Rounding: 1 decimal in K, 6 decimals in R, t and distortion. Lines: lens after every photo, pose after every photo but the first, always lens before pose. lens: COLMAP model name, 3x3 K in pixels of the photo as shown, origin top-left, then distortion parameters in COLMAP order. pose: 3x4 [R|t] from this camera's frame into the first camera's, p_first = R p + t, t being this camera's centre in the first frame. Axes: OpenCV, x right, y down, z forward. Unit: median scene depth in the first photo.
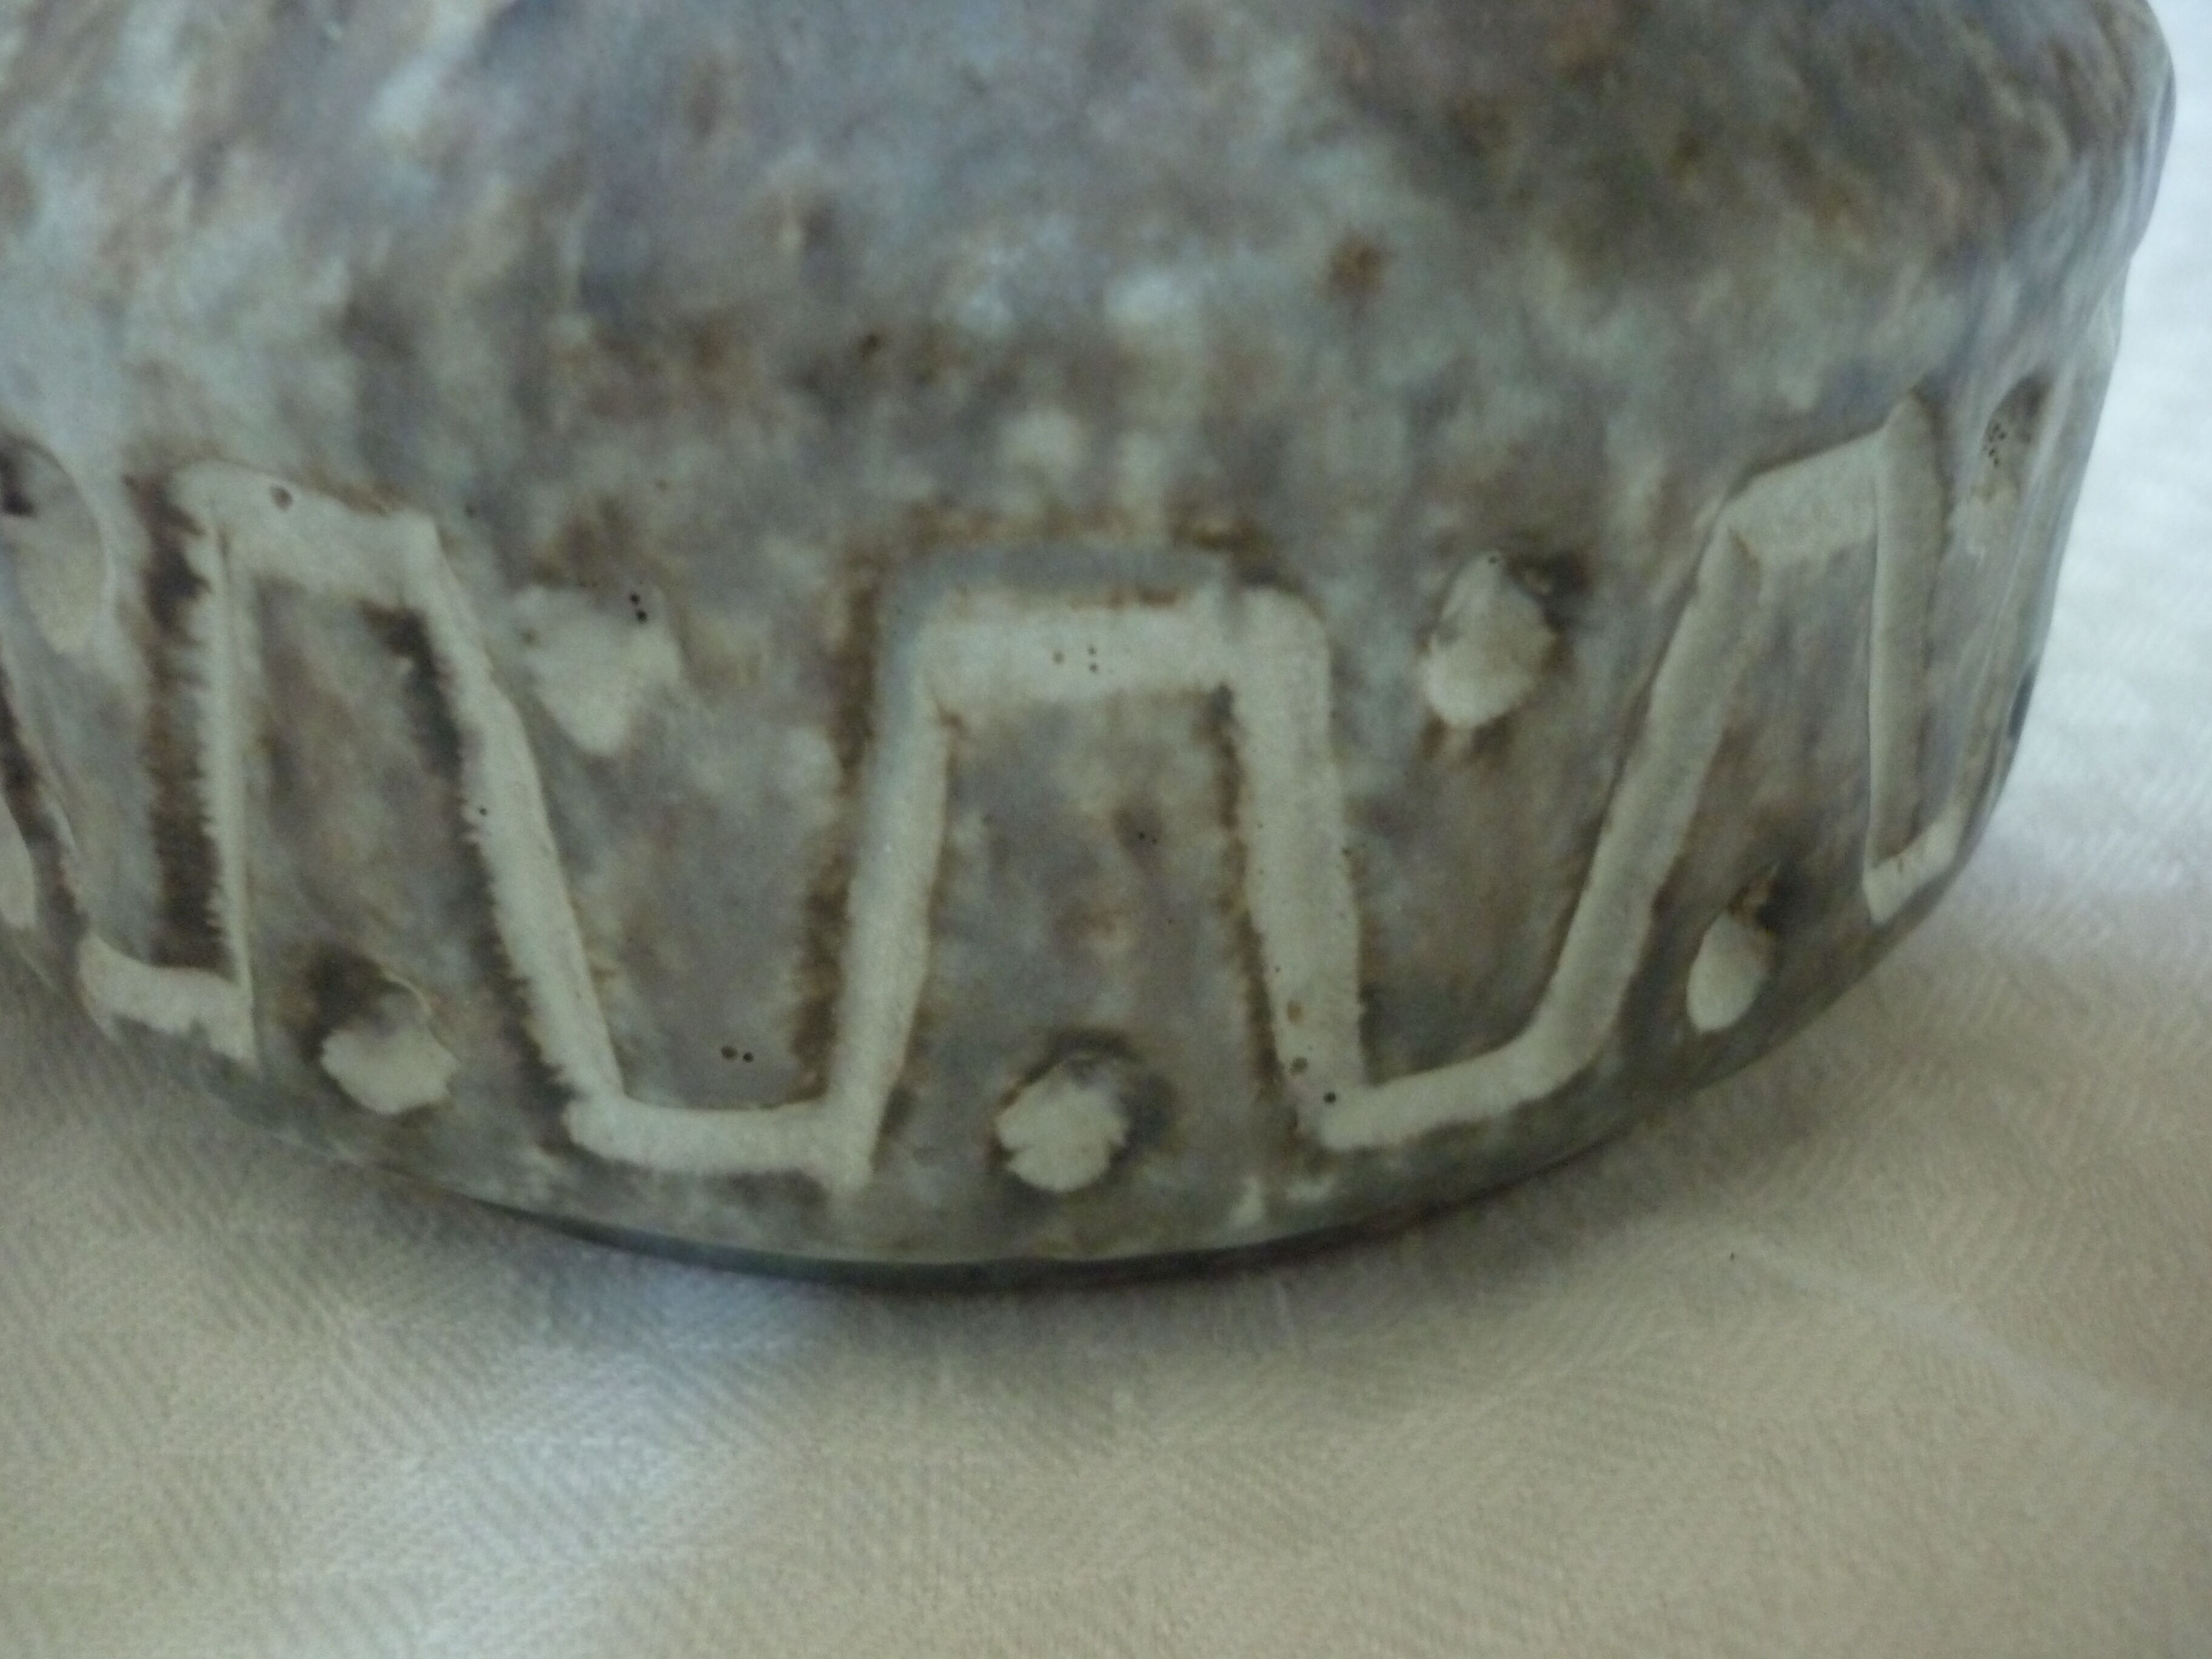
lens RADIAL K [[2096.3, 0, 1106.0], [0, 2096.3, 829.5], [0, 0, 1]] dist [-0.077162, 0.024793]
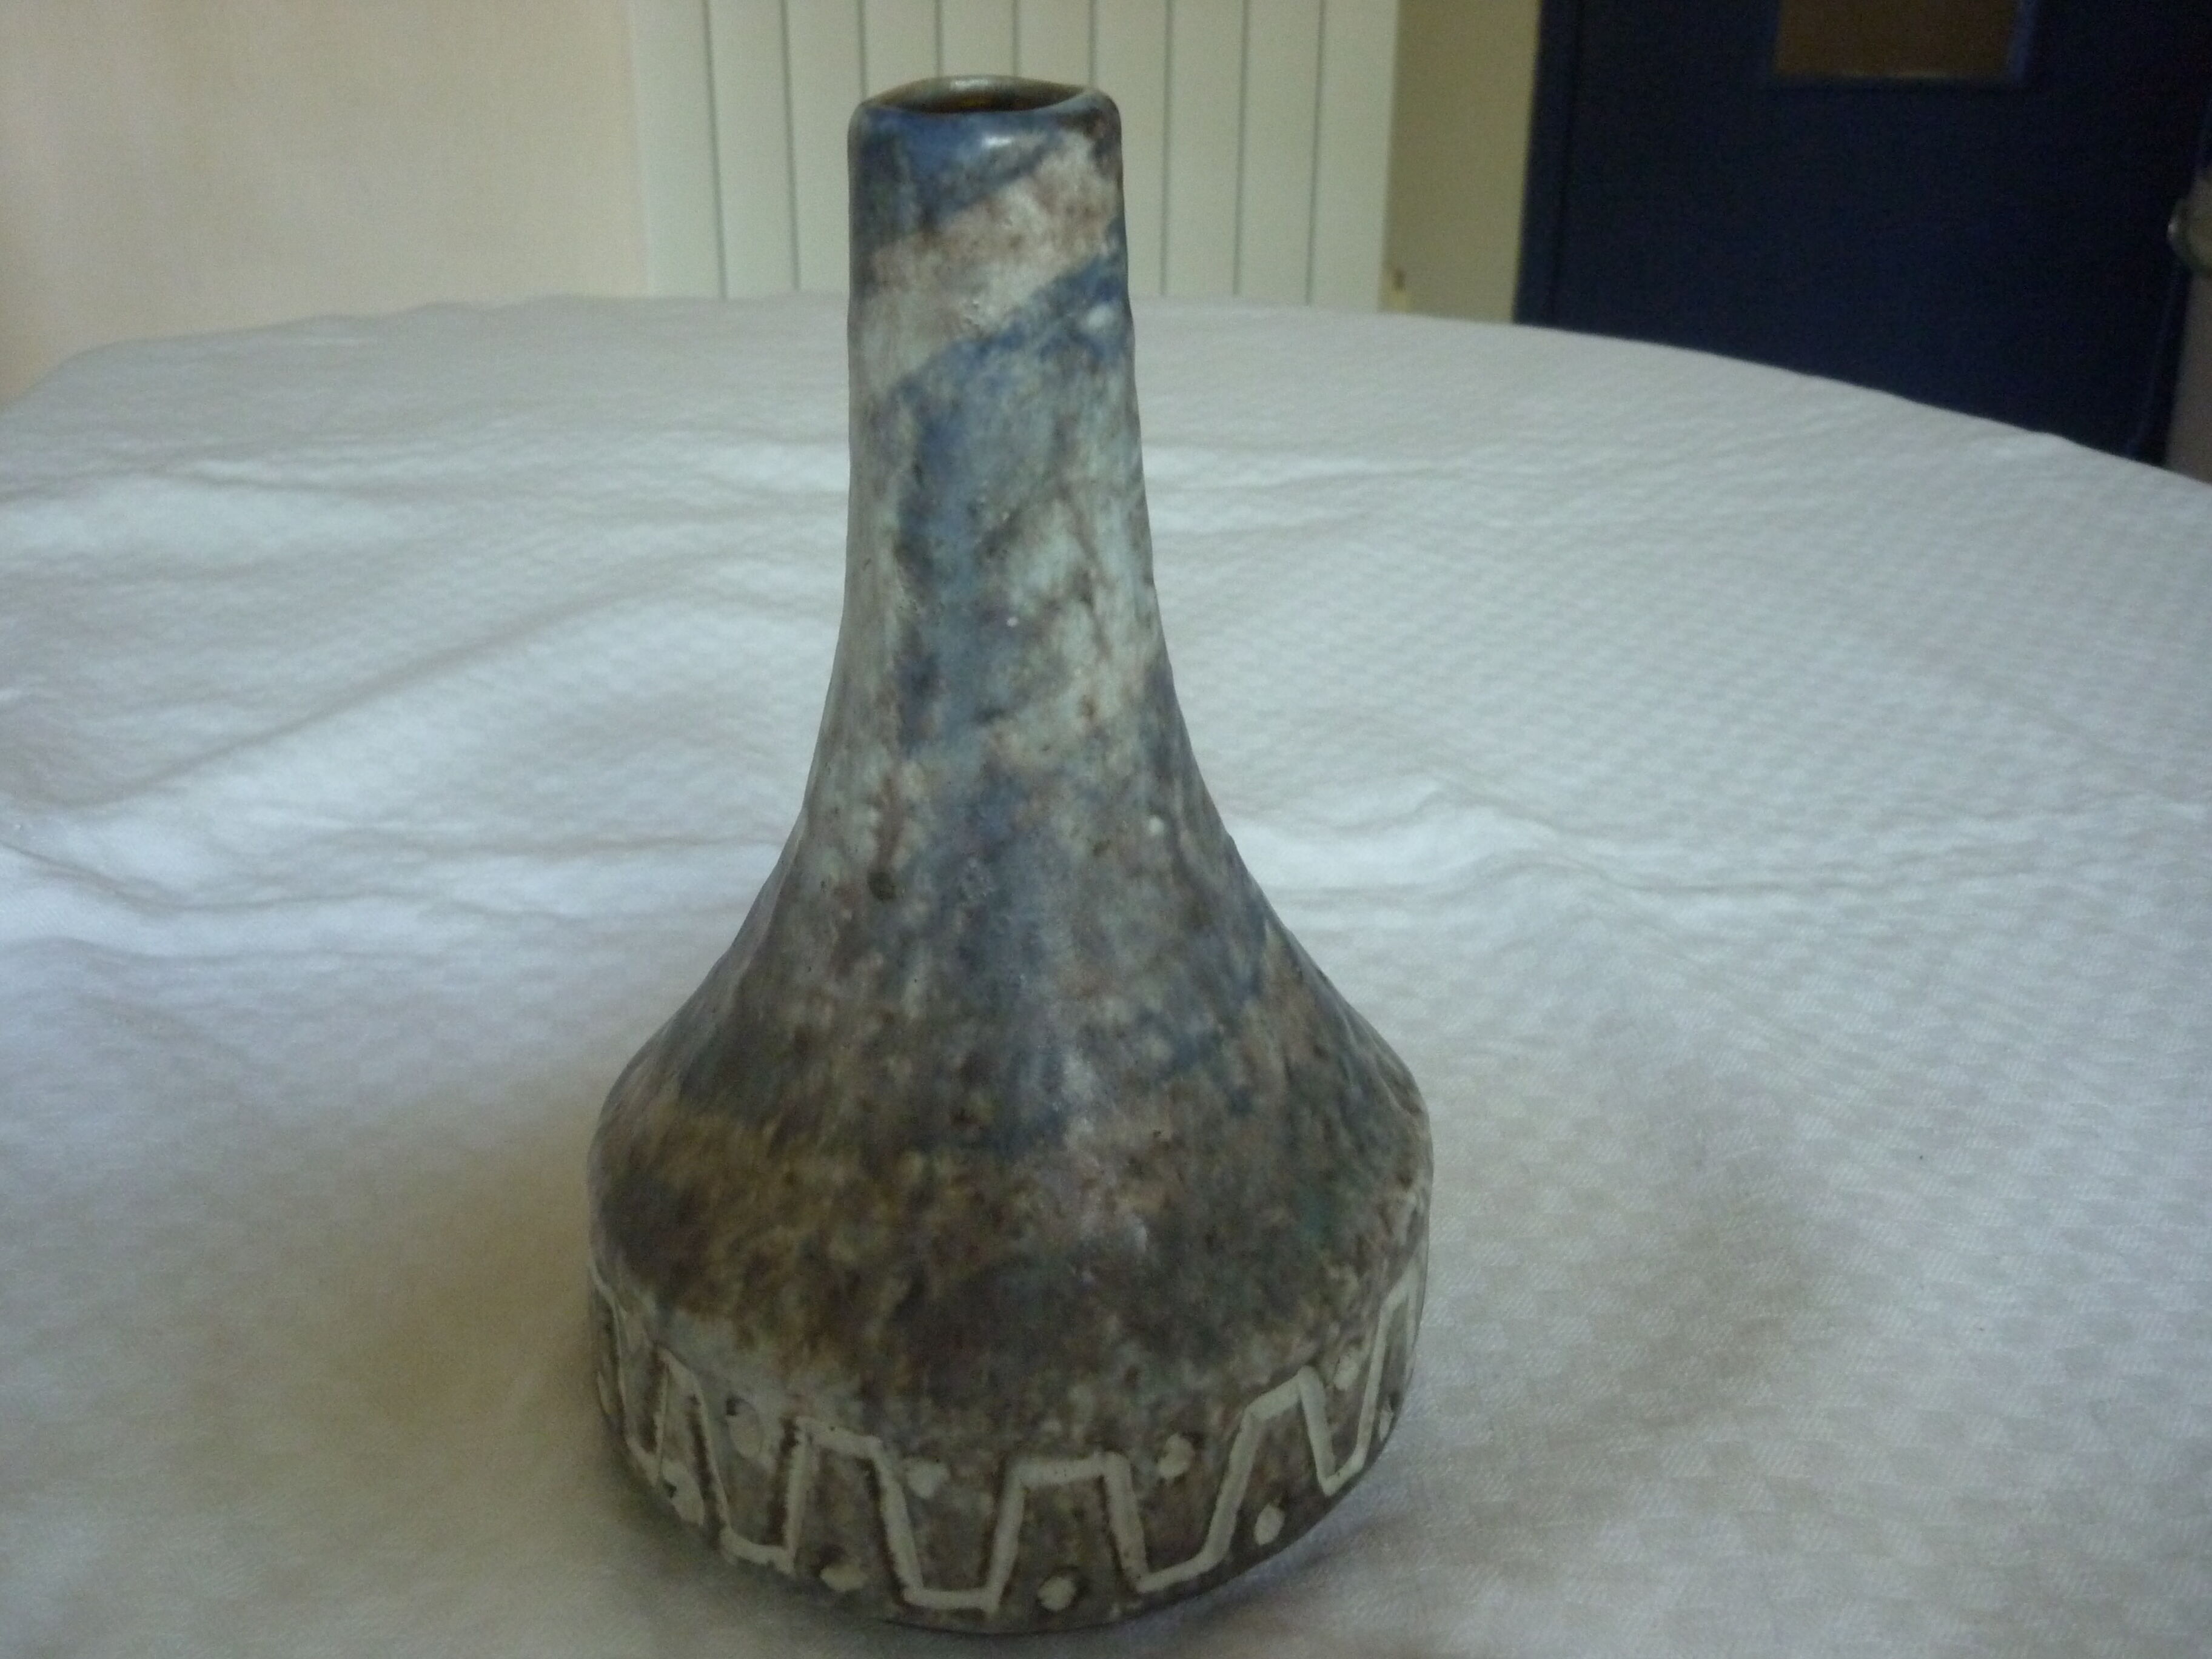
lens RADIAL K [[2096.3, 0, 1106.0], [0, 2096.3, 829.5], [0, 0, 1]] dist [-0.077162, 0.024793]
pose [[0.998599, -0.024379, 0.046972, -0.073477], [0.028162, 0.996266, -0.081621, -0.843440], [-0.044806, 0.082829, 0.995556, -2.530630]]
